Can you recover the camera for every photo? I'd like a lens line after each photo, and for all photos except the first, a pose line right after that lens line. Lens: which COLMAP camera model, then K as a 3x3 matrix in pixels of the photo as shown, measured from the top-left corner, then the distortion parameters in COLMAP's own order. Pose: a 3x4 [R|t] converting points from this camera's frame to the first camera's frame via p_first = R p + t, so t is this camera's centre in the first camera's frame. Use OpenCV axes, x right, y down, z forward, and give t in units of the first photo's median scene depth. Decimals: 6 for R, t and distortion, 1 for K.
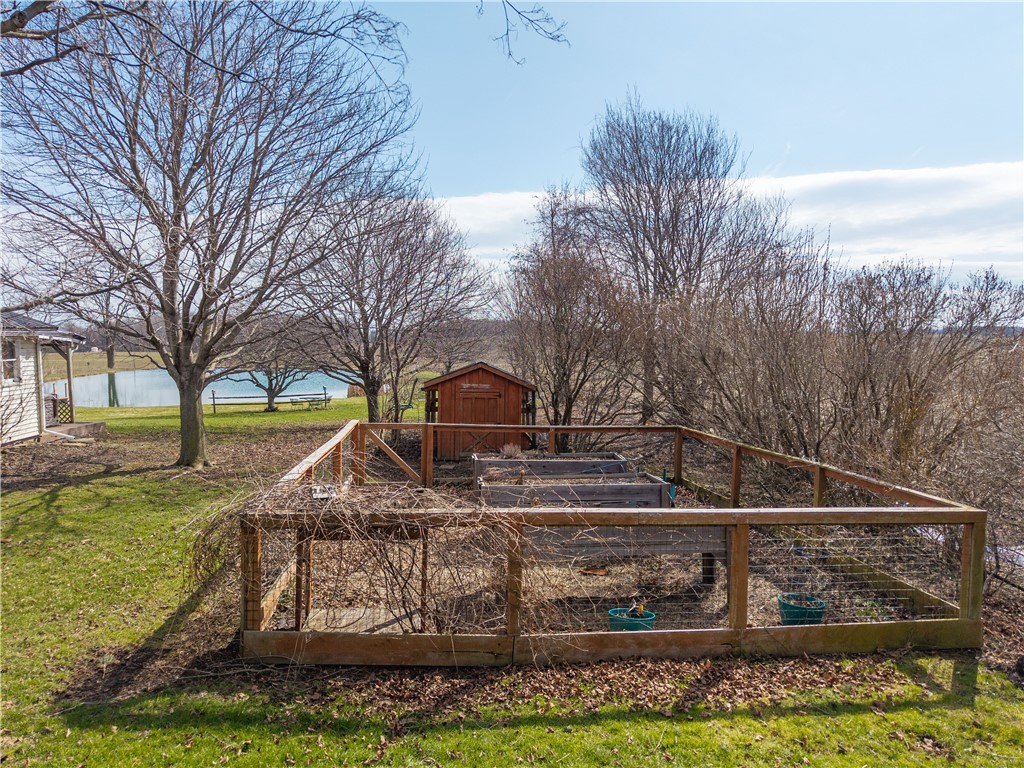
lens RADIAL K [[712.2, 0, 513.2], [0, 712.2, 384.8], [0, 0, 1]] dist [0.003835, 0.003363]
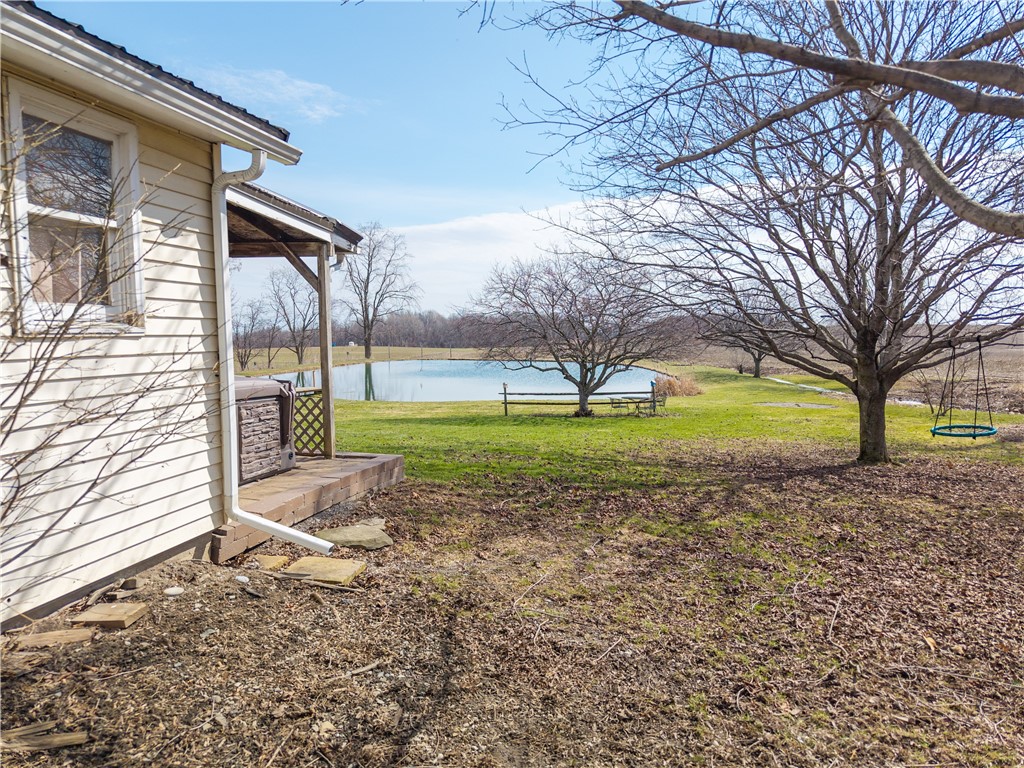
lens RADIAL K [[712.2, 0, 511.9], [0, 712.2, 384.5], [0, 0, 1]] dist [0.003835, 0.003363]
pose [[0.952686, 0.025303, -0.302902, -0.198473], [-0.024543, 0.999679, 0.006315, 0.004669], [0.302965, 0.001418, 0.953001, 0.323009]]
